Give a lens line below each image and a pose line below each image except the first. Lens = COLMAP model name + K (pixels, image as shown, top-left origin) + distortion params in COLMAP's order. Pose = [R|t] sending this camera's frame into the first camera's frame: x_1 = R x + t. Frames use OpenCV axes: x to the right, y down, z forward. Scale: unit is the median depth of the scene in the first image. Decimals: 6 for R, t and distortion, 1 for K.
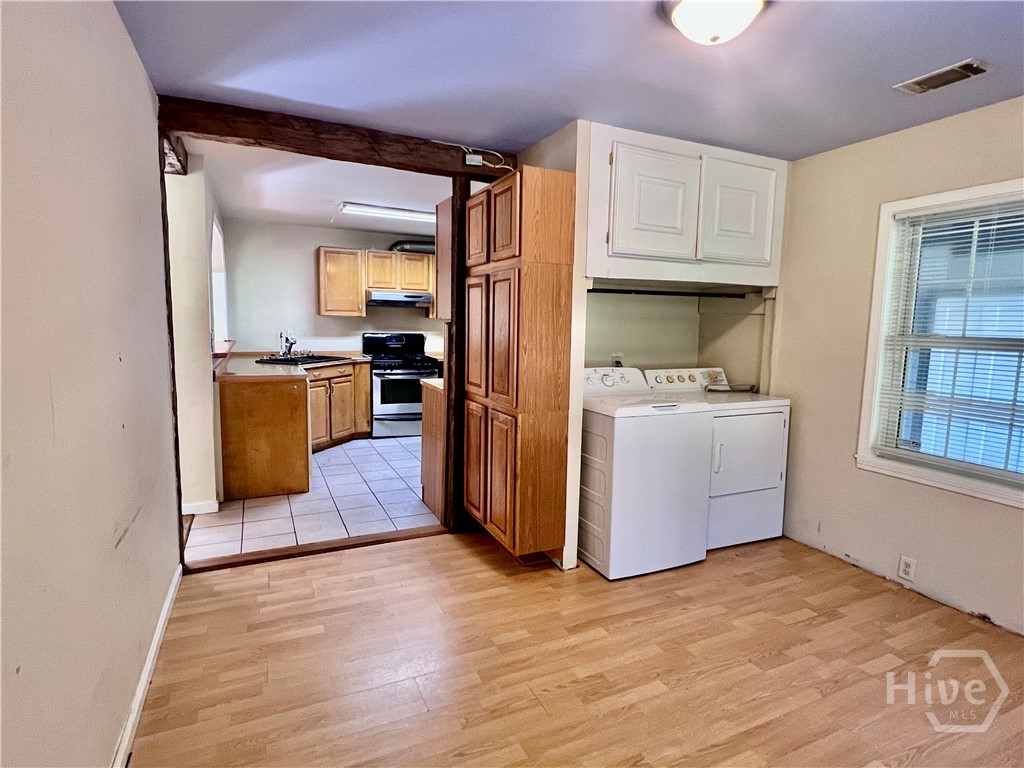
lens RADIAL K [[531.1, 0, 512.0], [0, 531.1, 384.0], [0, 0, 1]] dist [-0.005476, -0.000380]
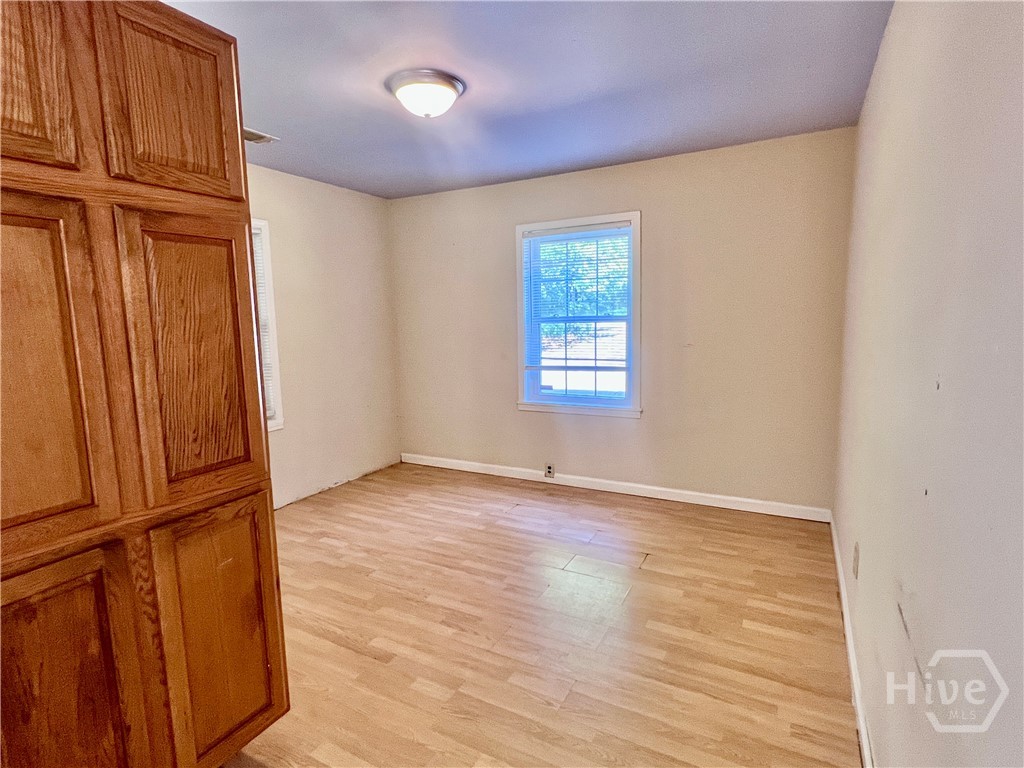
lens RADIAL K [[531.1, 0, 512.0], [0, 531.1, 384.0], [0, 0, 1]] dist [-0.005476, -0.000380]
pose [[-0.604173, -0.111492, 0.789015, -0.736129], [0.100200, 0.971674, 0.214029, -0.173171], [-0.790528, 0.208370, -0.575888, 1.371528]]
